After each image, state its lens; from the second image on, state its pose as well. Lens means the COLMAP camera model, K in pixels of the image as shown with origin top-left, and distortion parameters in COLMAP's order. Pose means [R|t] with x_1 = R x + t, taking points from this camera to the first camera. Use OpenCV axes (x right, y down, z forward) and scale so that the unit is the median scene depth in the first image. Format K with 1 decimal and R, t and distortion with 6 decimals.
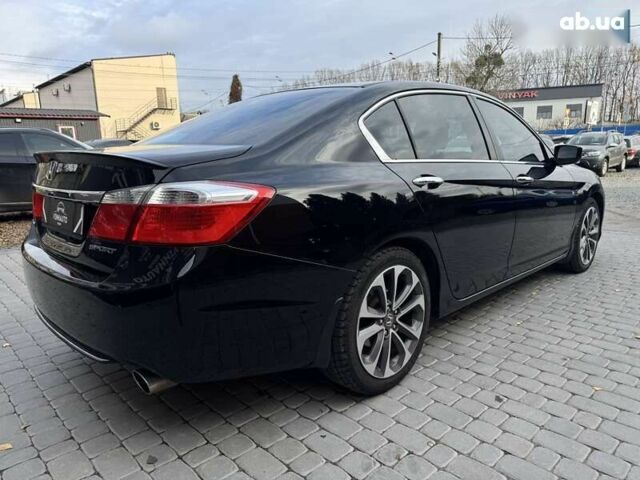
lens RADIAL K [[457.8, 0, 320.0], [0, 457.8, 240.0], [0, 0, 1]] dist [0.001084, -0.007491]
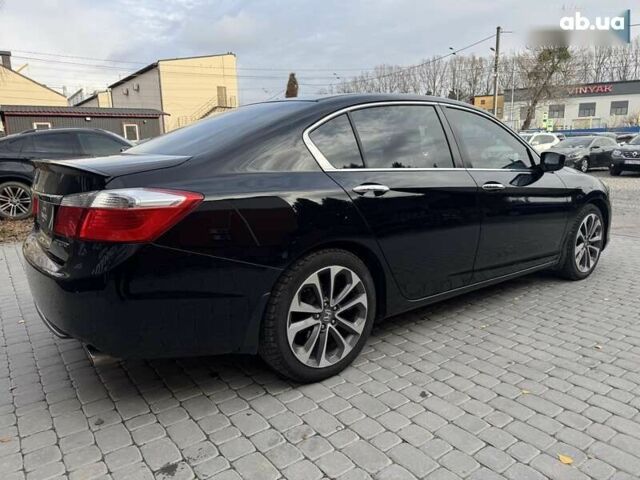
lens RADIAL K [[455.0, 0, 320.0], [0, 455.0, 240.0], [0, 0, 1]] dist [0.009498, -0.008065]
pose [[0.992186, 0.030419, -0.120999, 0.199106], [-0.029455, 0.999519, 0.009750, -0.012176], [0.121238, -0.006110, 0.992605, -0.062460]]
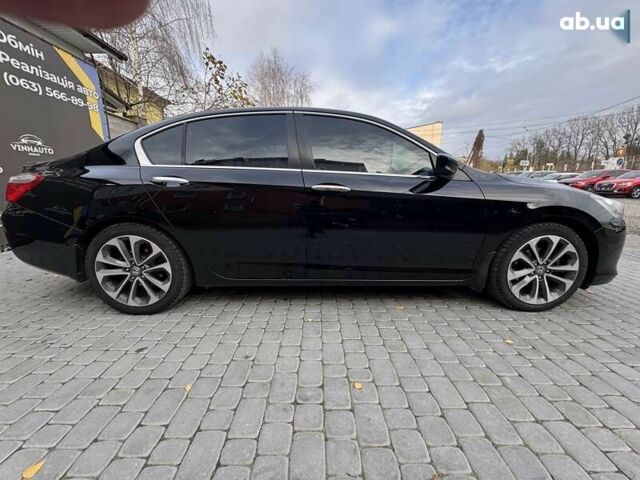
lens RADIAL K [[255.5, 0, 320.0], [0, 255.5, 240.0], [0, 0, 1]] dist [0.001037, -0.000140]
pose [[0.728604, 0.165732, -0.664582, 0.879246], [-0.142304, 0.985740, 0.089809, -0.069623], [0.669989, 0.029137, 0.741799, 0.591463]]
